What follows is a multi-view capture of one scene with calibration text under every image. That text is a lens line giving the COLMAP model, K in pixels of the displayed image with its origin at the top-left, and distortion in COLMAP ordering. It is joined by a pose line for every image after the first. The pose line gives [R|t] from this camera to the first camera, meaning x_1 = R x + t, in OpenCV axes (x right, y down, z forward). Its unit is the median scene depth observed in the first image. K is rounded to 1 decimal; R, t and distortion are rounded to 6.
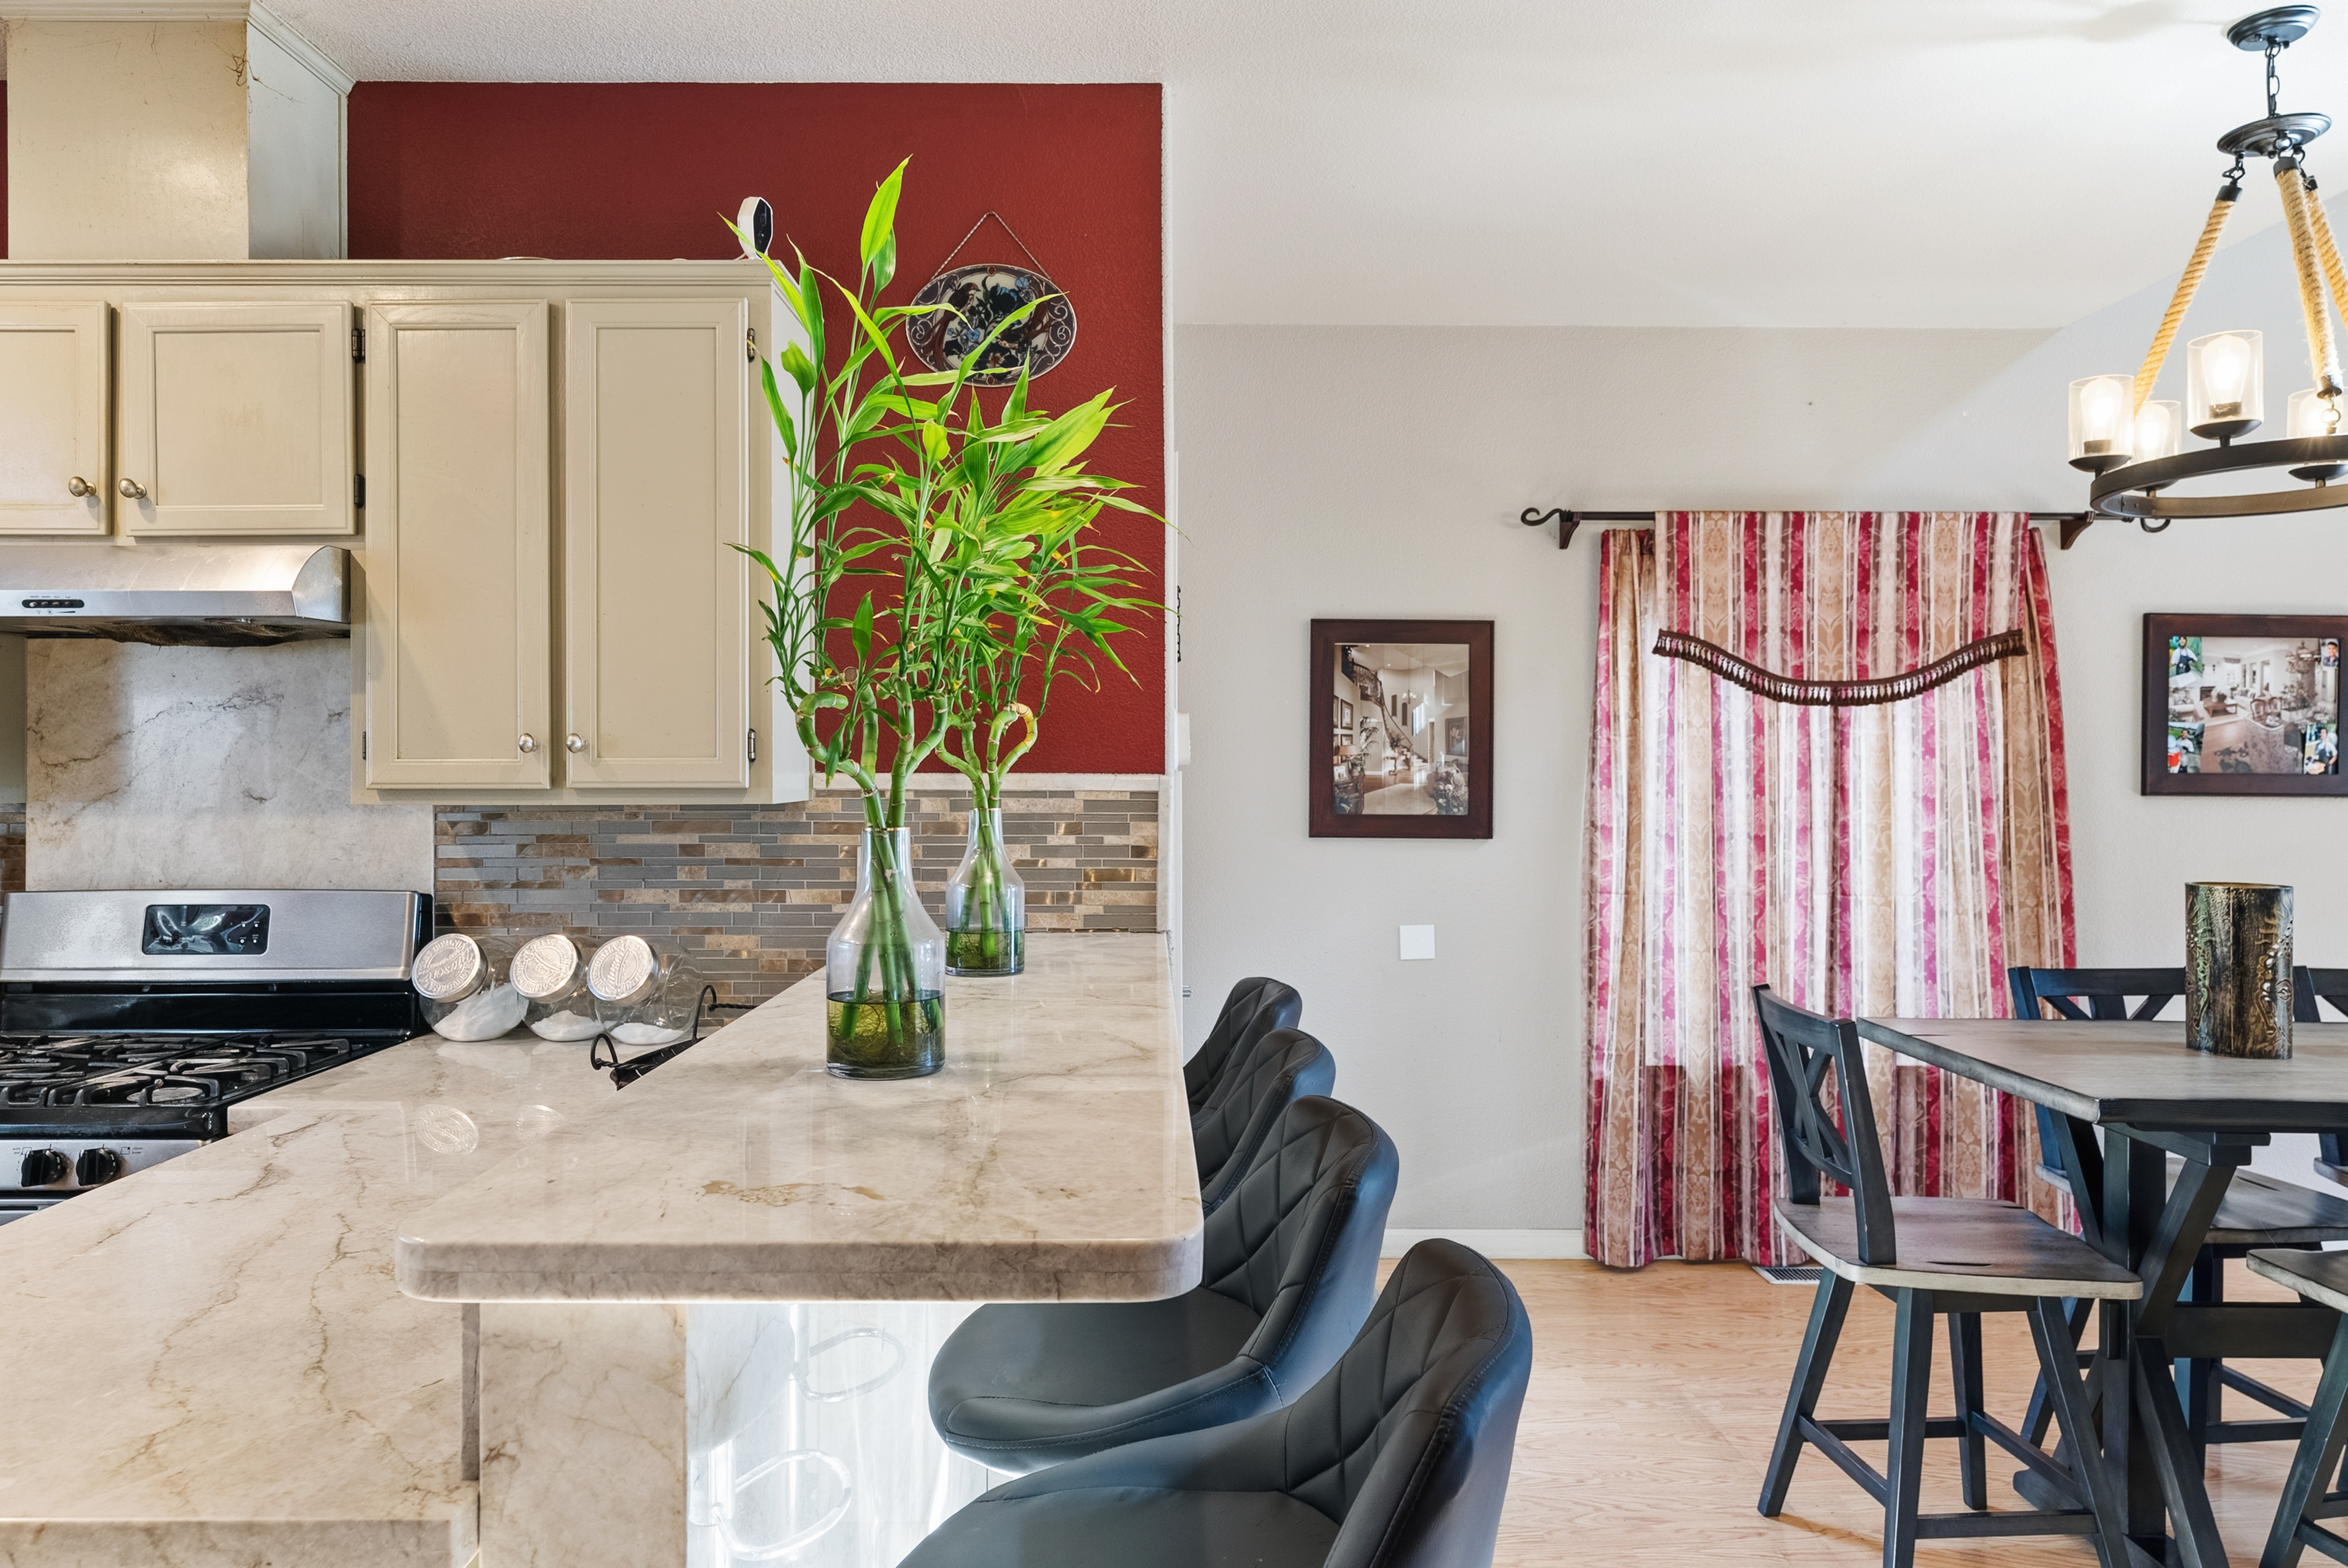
lens RADIAL K [[1470.2, 0, 1168.3], [0, 1470.2, 762.1], [0, 0, 1]] dist [-0.001673, 0.001019]
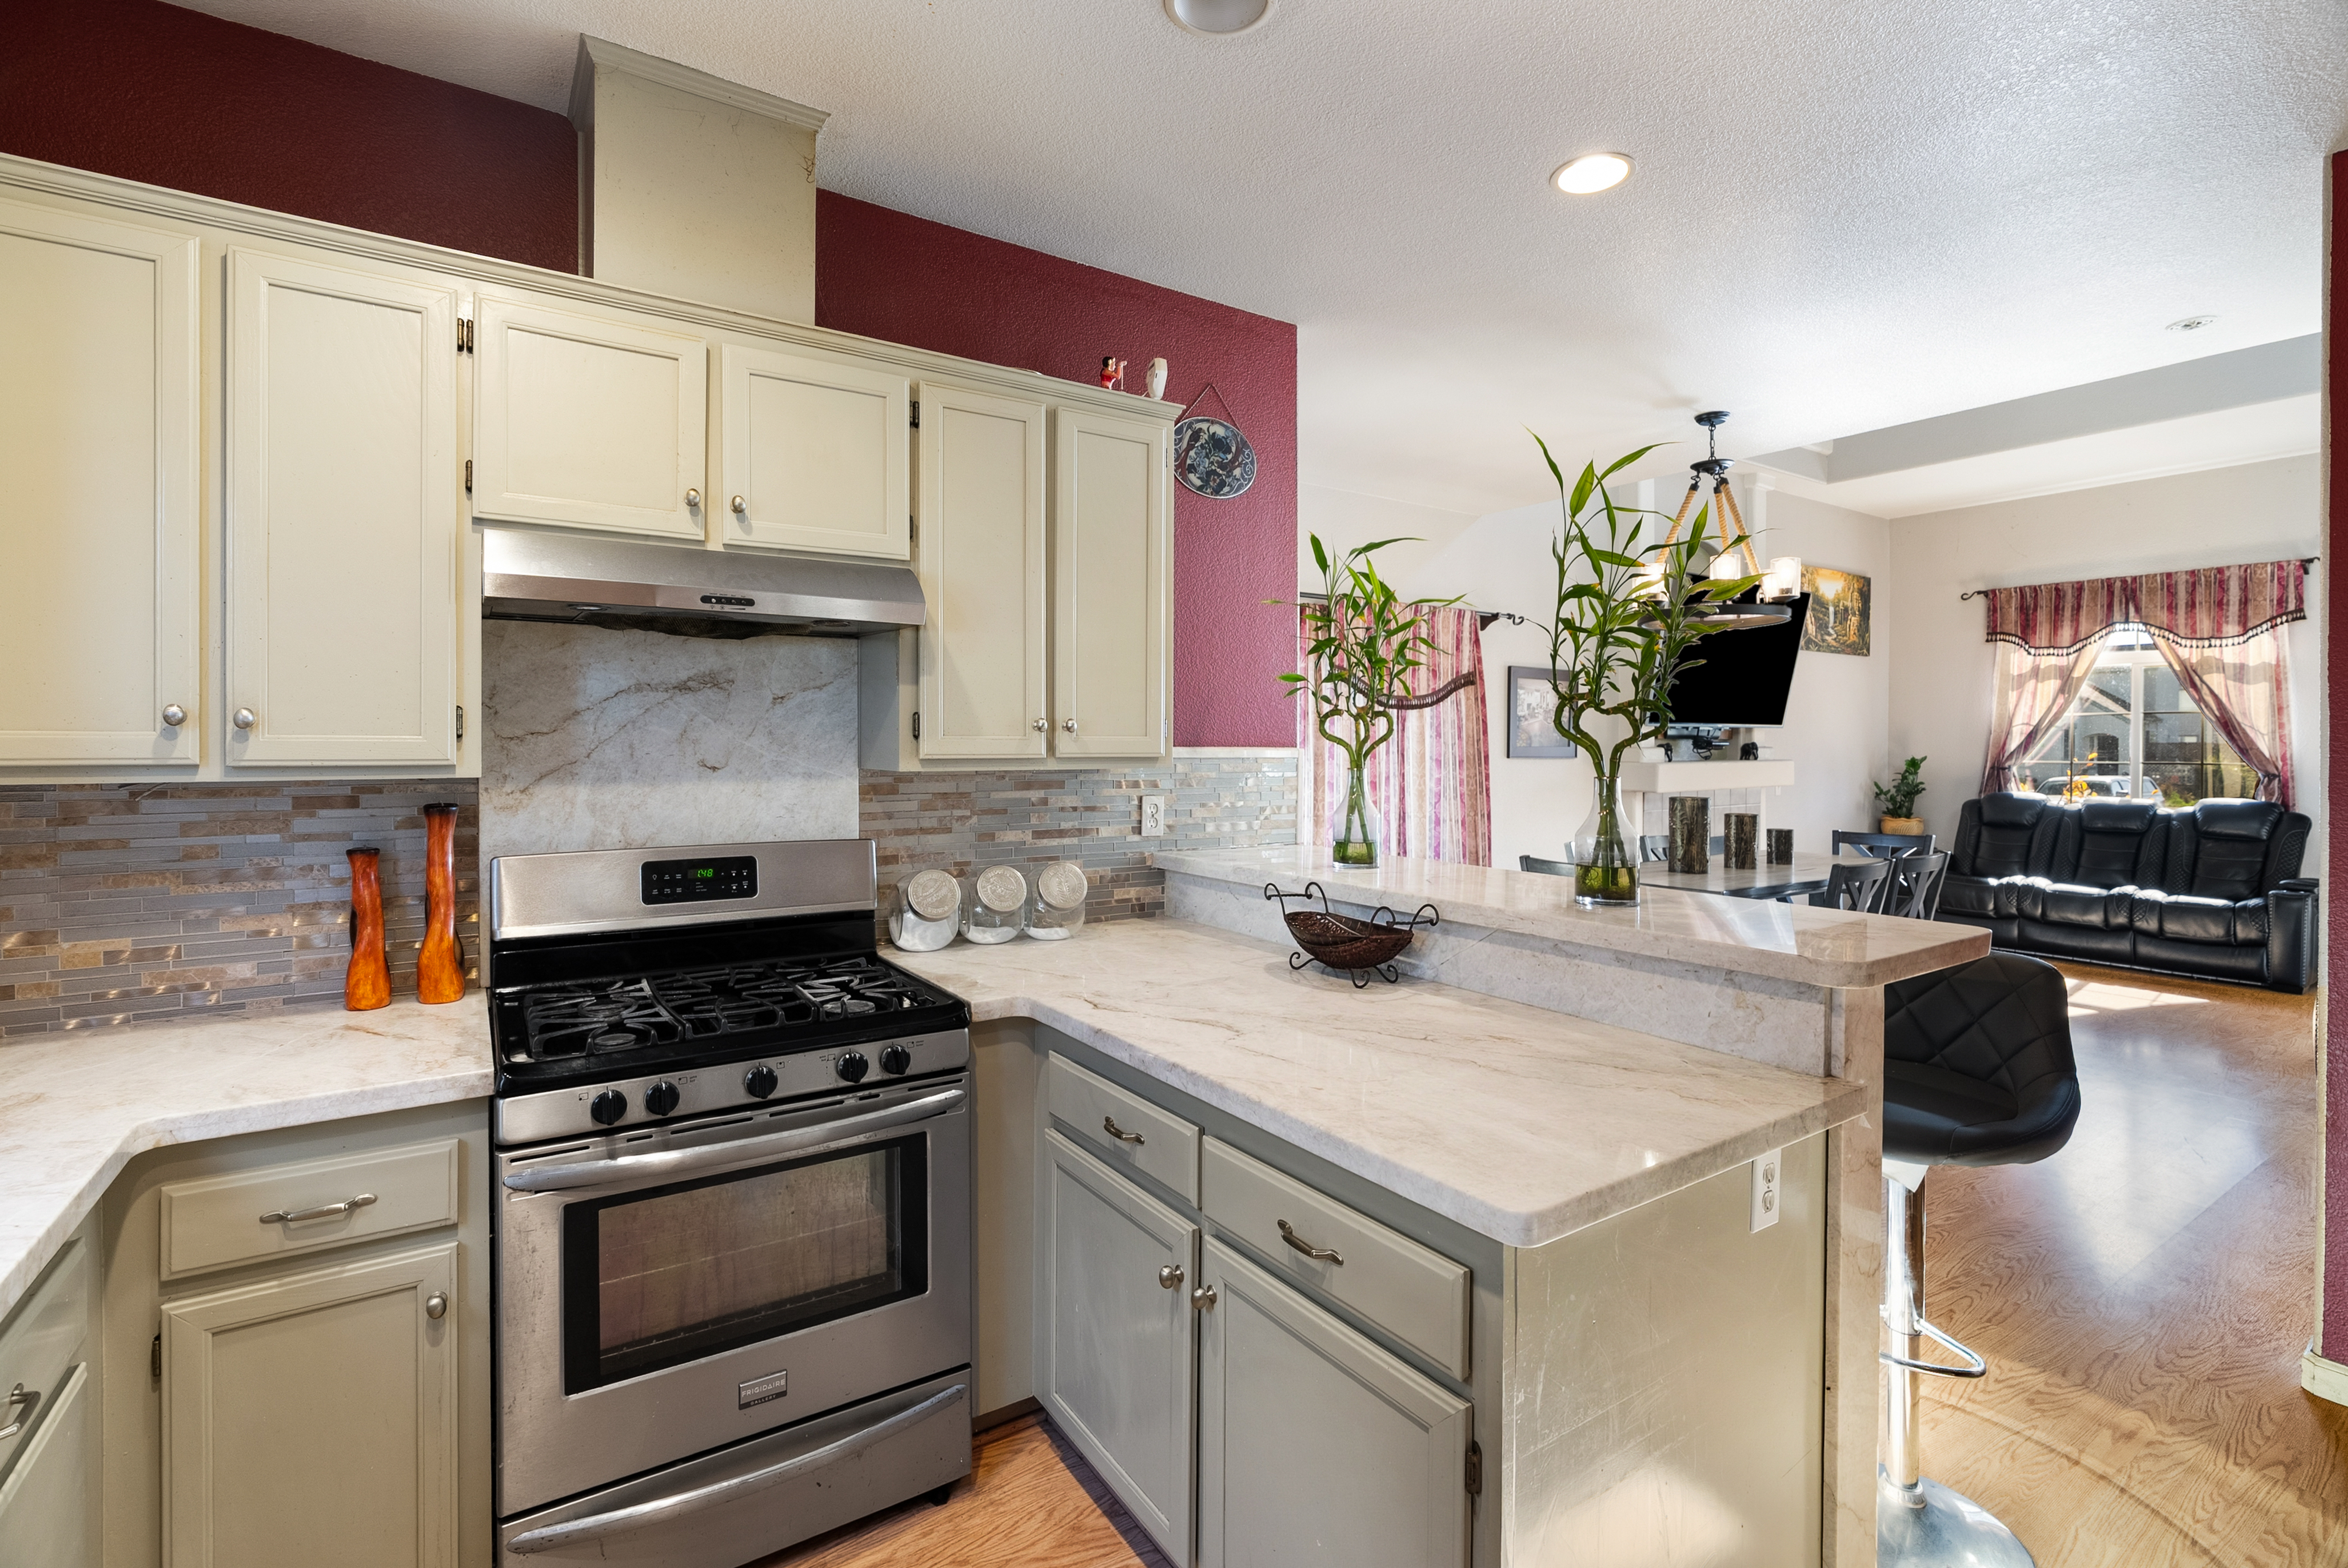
lens RADIAL K [[1061.4, 0, 1174.7], [0, 1061.4, 749.5], [0, 0, 1]] dist [-0.014564, 0.006869]
pose [[0.833898, -0.000580, 0.551918, -0.513634], [-0.006099, 0.999929, 0.010266, -0.000615], [-0.551885, -0.011927, 0.833835, 0.058037]]
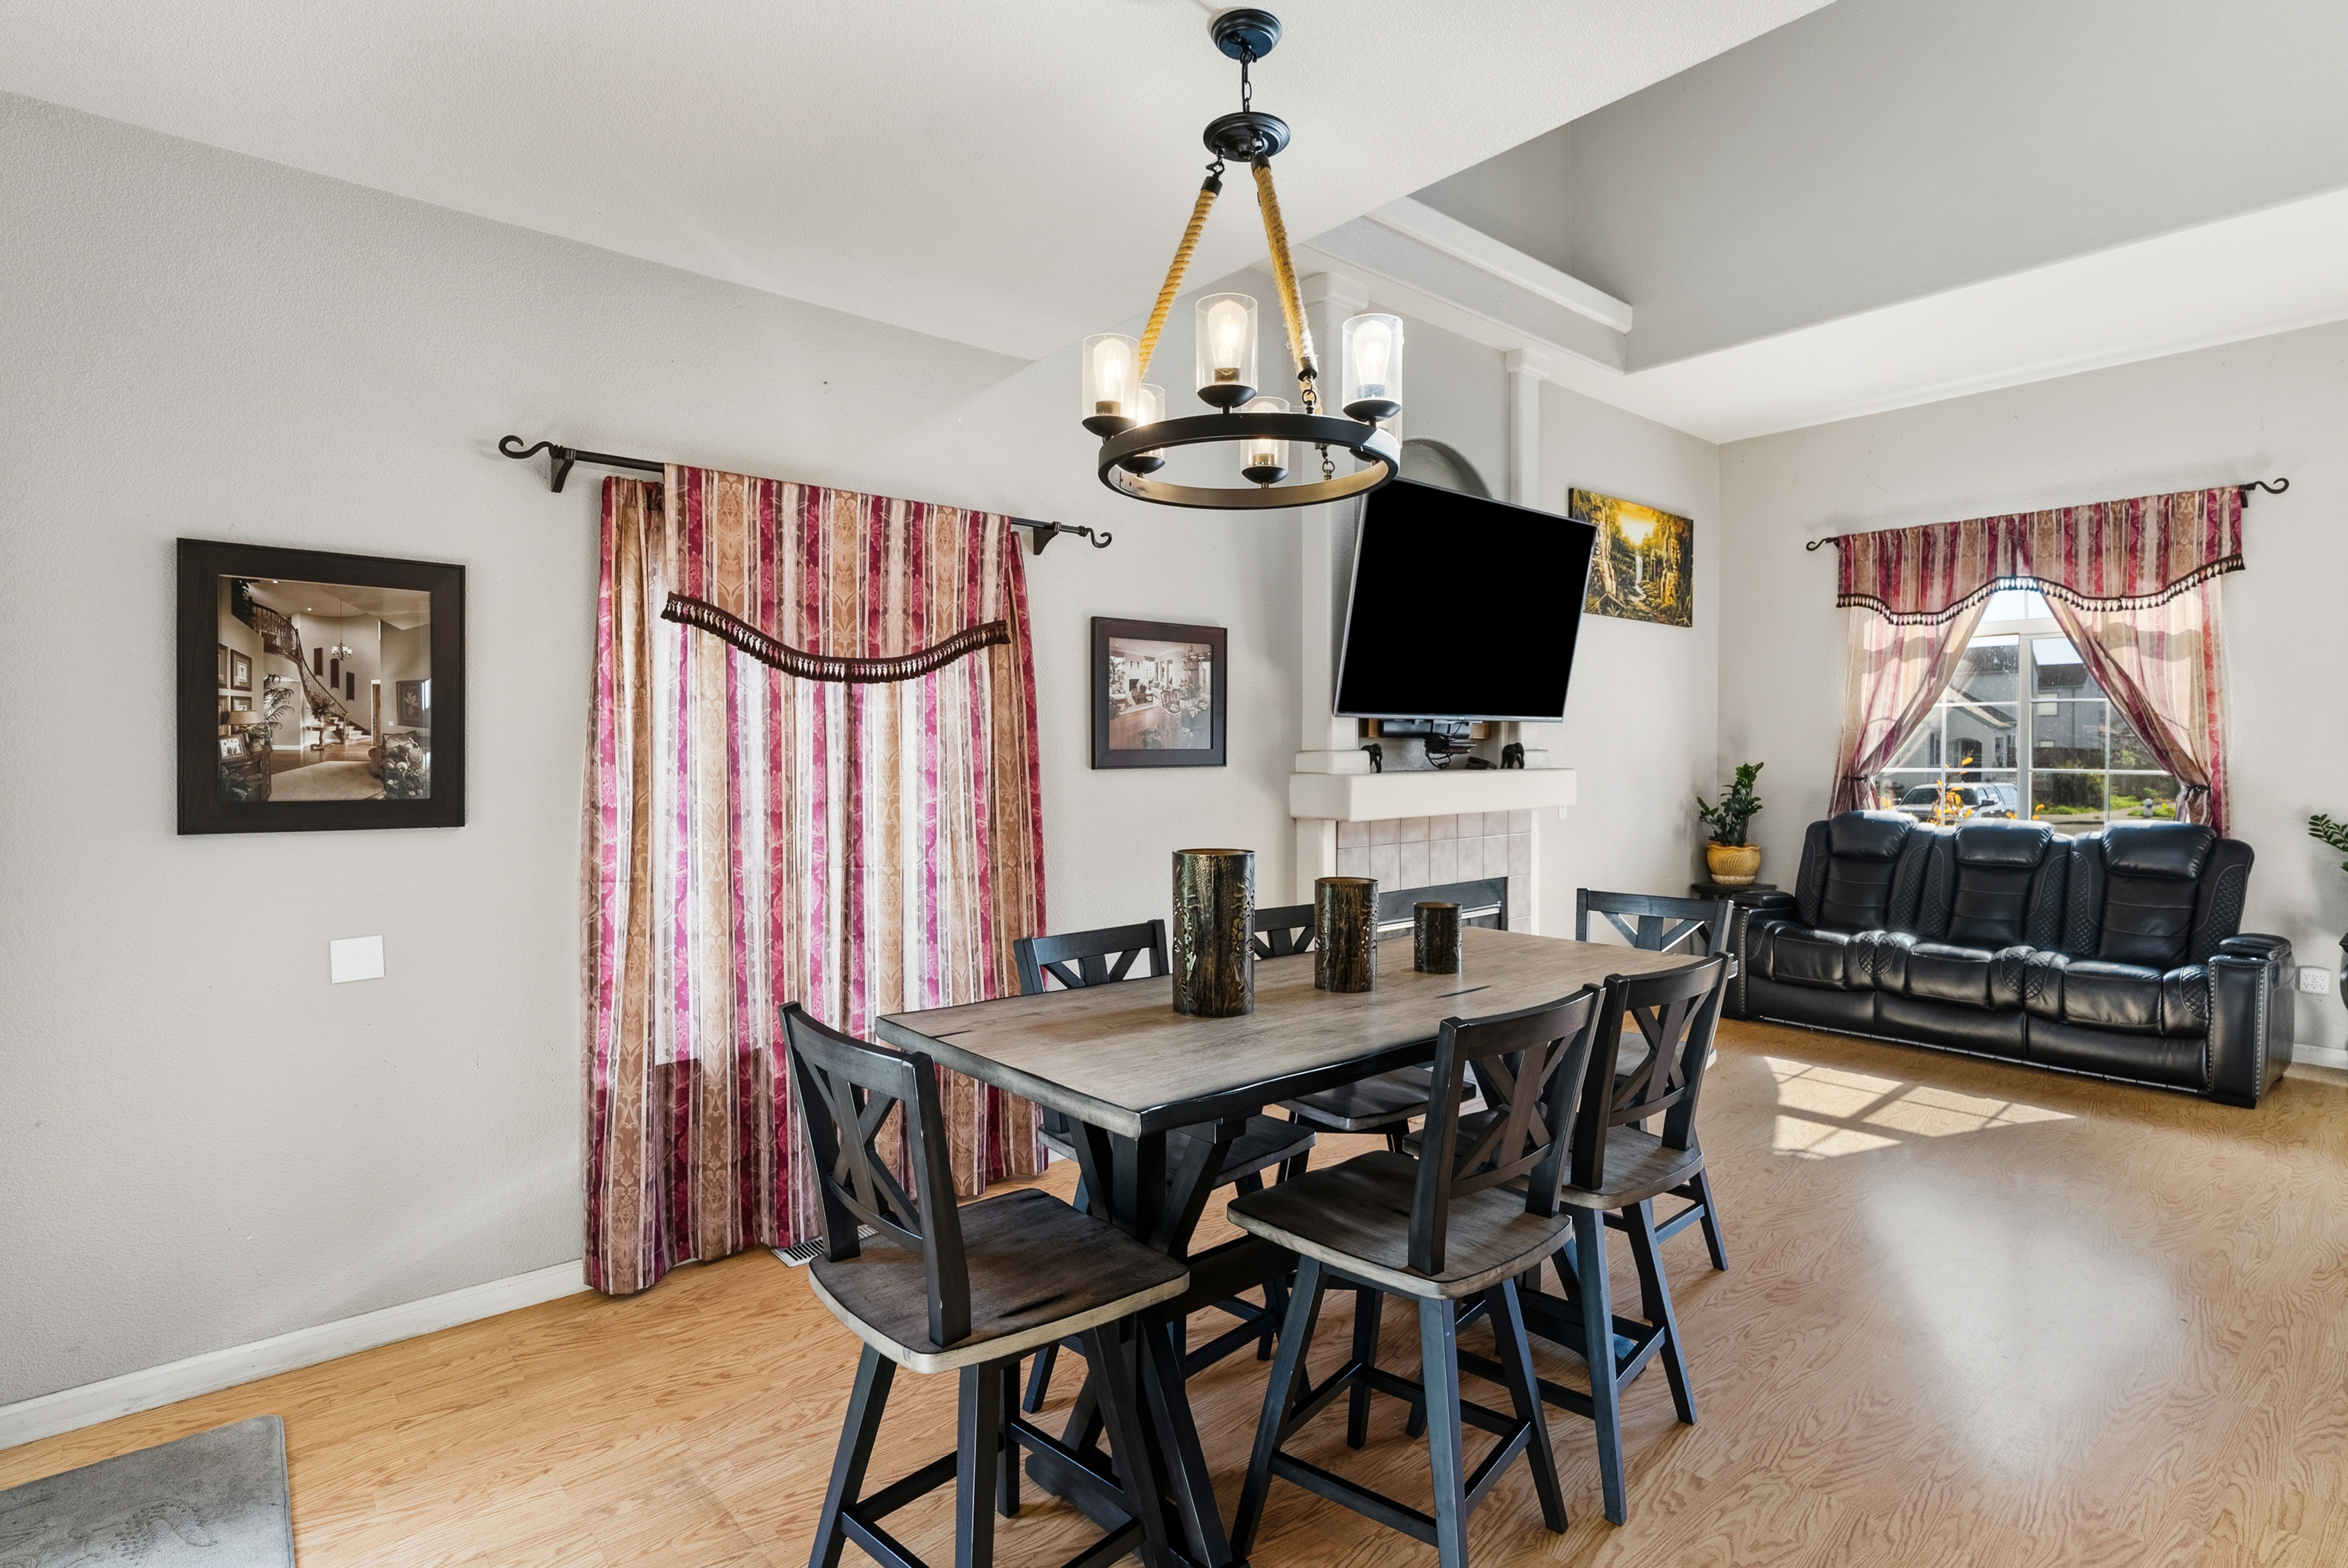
lens RADIAL K [[1153.7, 0, 1169.8], [0, 1153.7, 767.7], [0, 0, 1]] dist [-0.017253, 0.010531]
pose [[0.764014, -0.008846, 0.645139, 0.108481], [-0.003764, 0.999828, 0.018166, 0.005316], [-0.645188, -0.016308, 0.763850, 0.246746]]
